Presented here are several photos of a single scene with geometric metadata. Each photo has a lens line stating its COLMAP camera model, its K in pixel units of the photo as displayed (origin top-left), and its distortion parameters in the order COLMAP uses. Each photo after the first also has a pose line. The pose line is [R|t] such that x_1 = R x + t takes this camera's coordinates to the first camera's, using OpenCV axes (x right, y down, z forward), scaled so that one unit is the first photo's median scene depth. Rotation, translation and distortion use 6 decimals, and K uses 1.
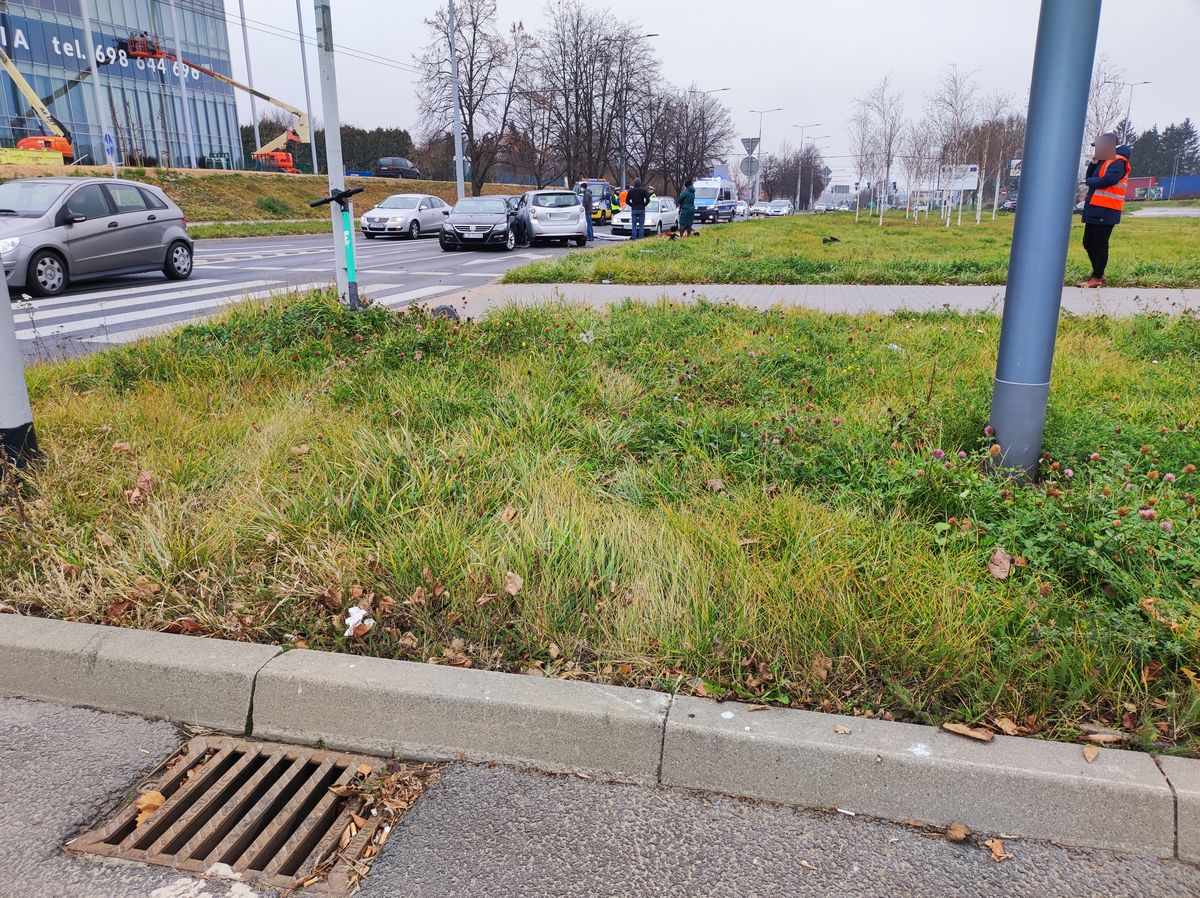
lens RADIAL K [[868.2, 0, 600.0], [0, 868.2, 449.0], [0, 0, 1]] dist [0.031014, -0.029824]
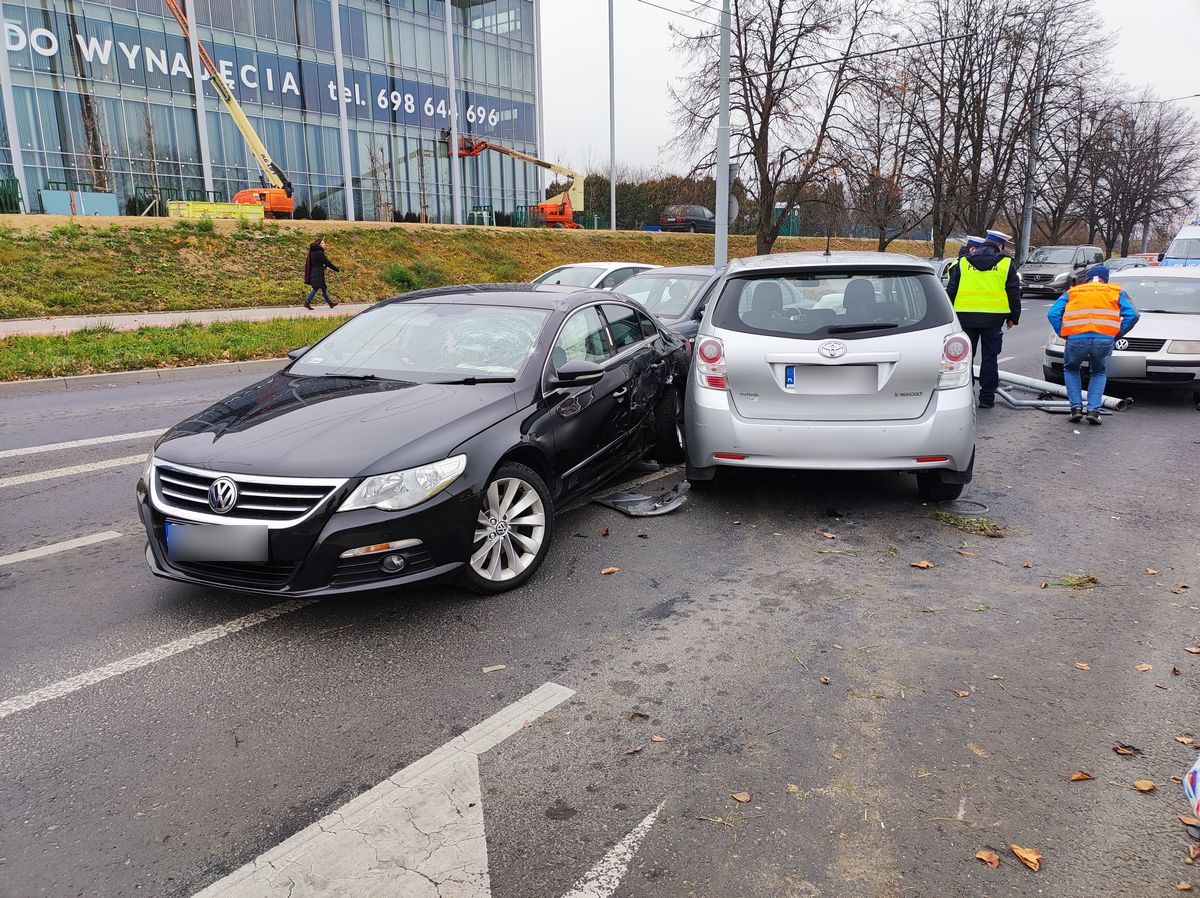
lens RADIAL K [[868.2, 0, 600.0], [0, 868.2, 449.0], [0, 0, 1]] dist [0.031014, -0.029824]
pose [[0.922046, 0.080343, -0.378652, -0.006689], [-0.102635, 0.993953, -0.039026, -0.090906], [0.373226, 0.074846, 0.924716, 0.301878]]
